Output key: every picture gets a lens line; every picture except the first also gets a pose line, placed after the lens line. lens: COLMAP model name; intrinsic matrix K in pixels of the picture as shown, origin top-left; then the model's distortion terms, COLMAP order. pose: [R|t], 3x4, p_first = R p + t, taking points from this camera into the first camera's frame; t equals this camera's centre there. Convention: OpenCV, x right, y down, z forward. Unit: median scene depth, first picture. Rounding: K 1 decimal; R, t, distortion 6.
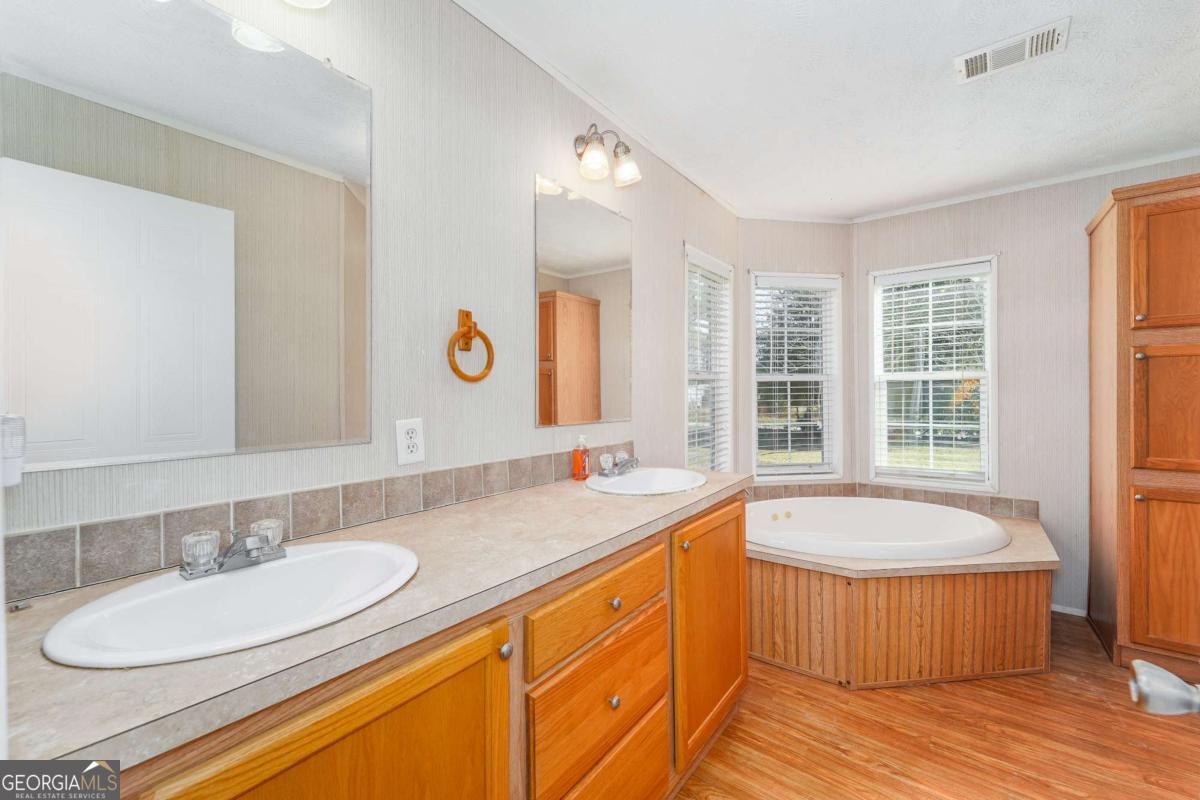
lens RADIAL K [[490.4, 0, 594.9], [0, 490.4, 388.3], [0, 0, 1]] dist [0.001320, -0.000644]
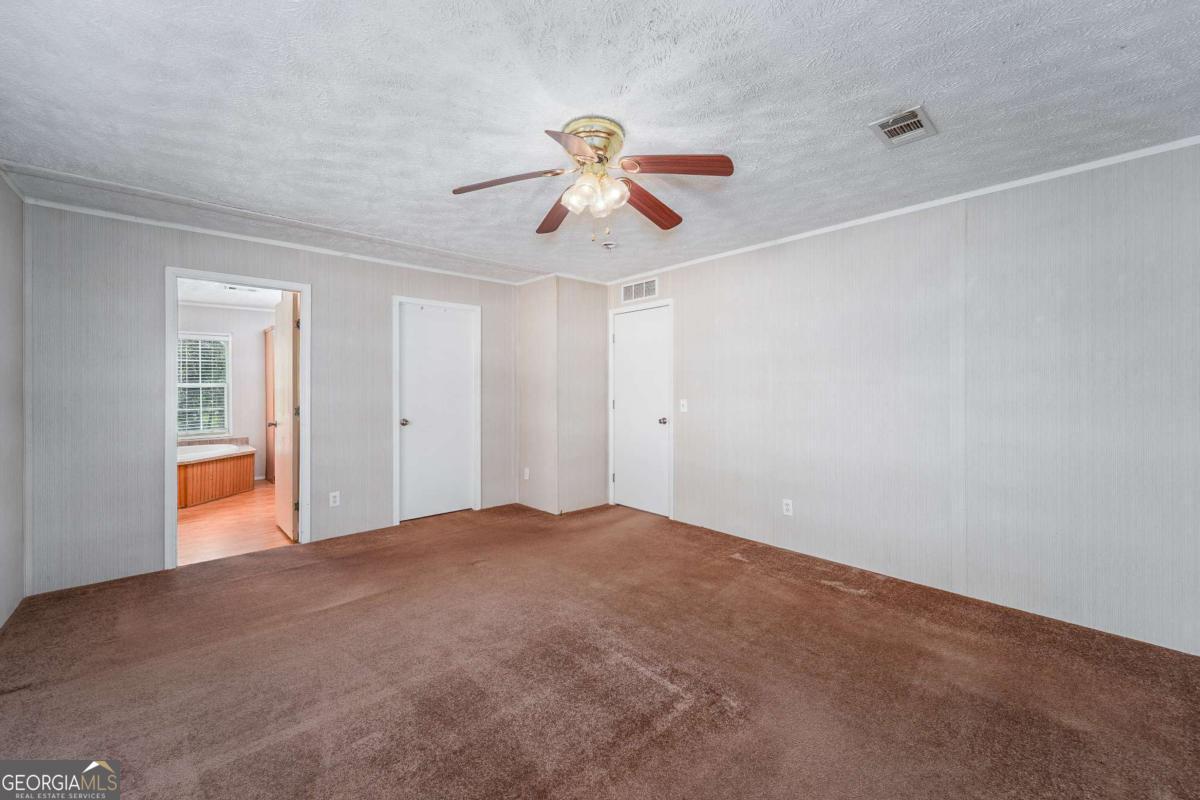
lens RADIAL K [[490.4, 0, 594.9], [0, 490.4, 388.3], [0, 0, 1]] dist [0.001320, -0.000644]
pose [[0.190444, -0.009370, 0.981653, -1.532636], [-0.005926, 0.999925, 0.010694, -0.067068], [-0.981680, -0.007854, 0.190375, -1.532399]]
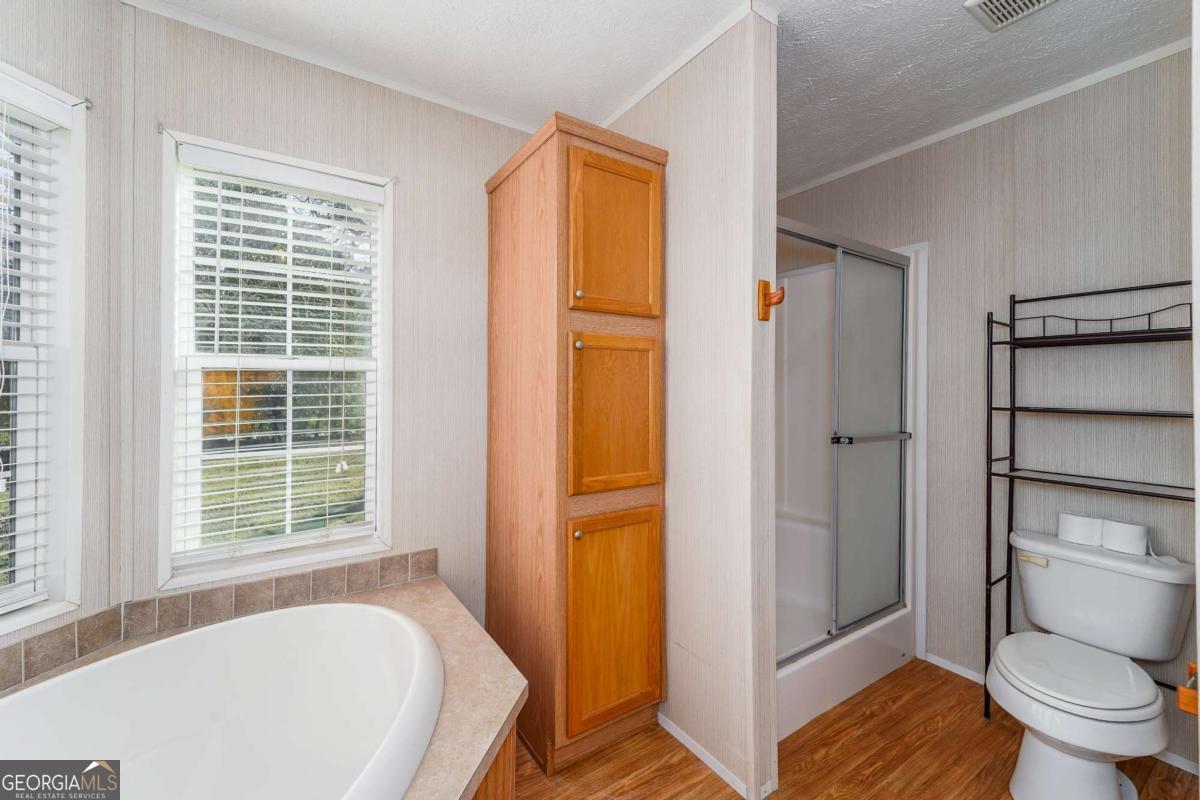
lens RADIAL K [[490.4, 0, 594.9], [0, 490.4, 388.3], [0, 0, 1]] dist [0.001320, -0.000644]
pose [[0.337746, 0.012150, 0.941159, 0.404848], [-0.009634, 0.999909, -0.009451, 0.007309], [-0.941188, -0.005875, 0.337833, 0.706516]]
